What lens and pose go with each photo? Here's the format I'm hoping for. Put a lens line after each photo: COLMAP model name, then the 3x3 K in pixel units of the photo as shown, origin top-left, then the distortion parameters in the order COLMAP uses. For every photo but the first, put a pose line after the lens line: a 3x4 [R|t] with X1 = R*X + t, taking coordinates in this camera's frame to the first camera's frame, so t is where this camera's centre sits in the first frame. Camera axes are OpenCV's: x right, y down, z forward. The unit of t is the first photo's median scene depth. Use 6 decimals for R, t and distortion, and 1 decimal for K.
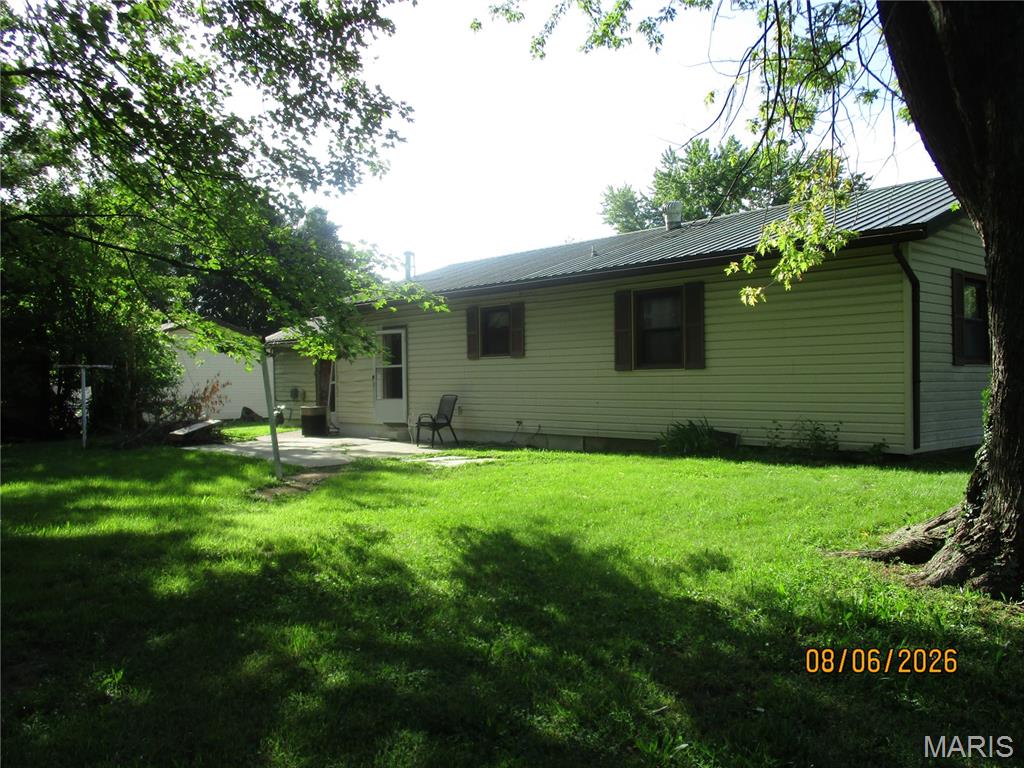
lens RADIAL K [[850.9, 0, 513.1], [0, 850.9, 383.3], [0, 0, 1]] dist [-0.018922, 0.016818]
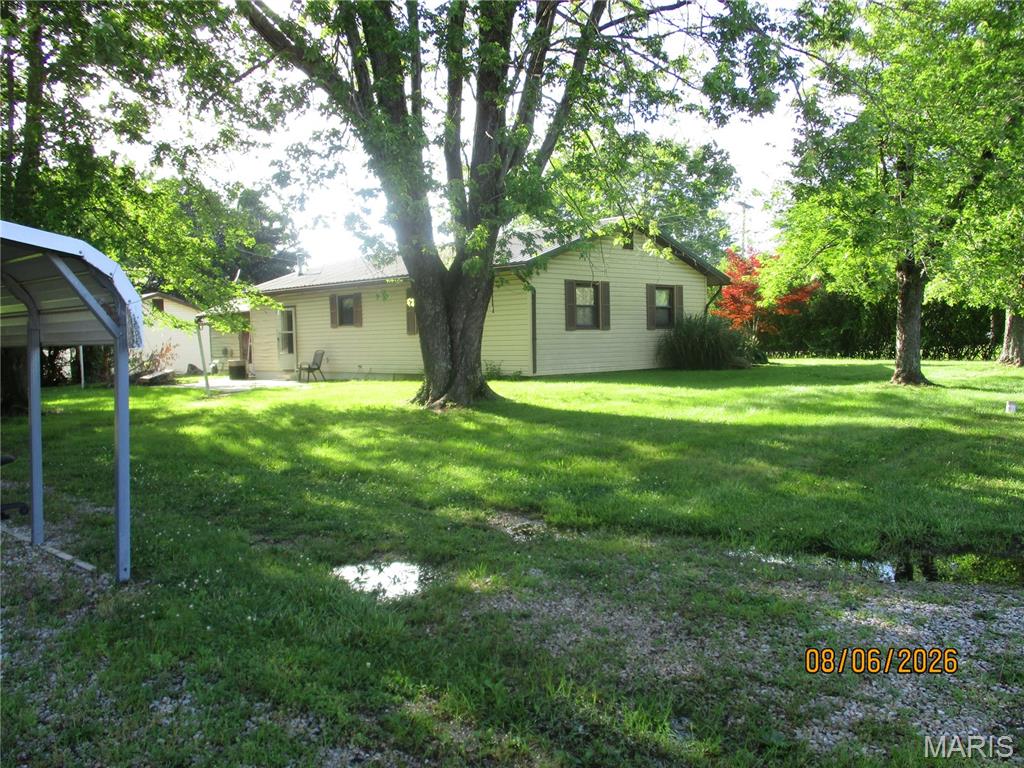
lens RADIAL K [[850.9, 0, 510.4], [0, 850.9, 383.6], [0, 0, 1]] dist [-0.018922, 0.016818]
pose [[0.998580, -0.015222, 0.051057, 0.184744], [0.012725, 0.998724, 0.048871, 0.002236], [-0.051735, -0.048151, 0.997499, -0.560164]]
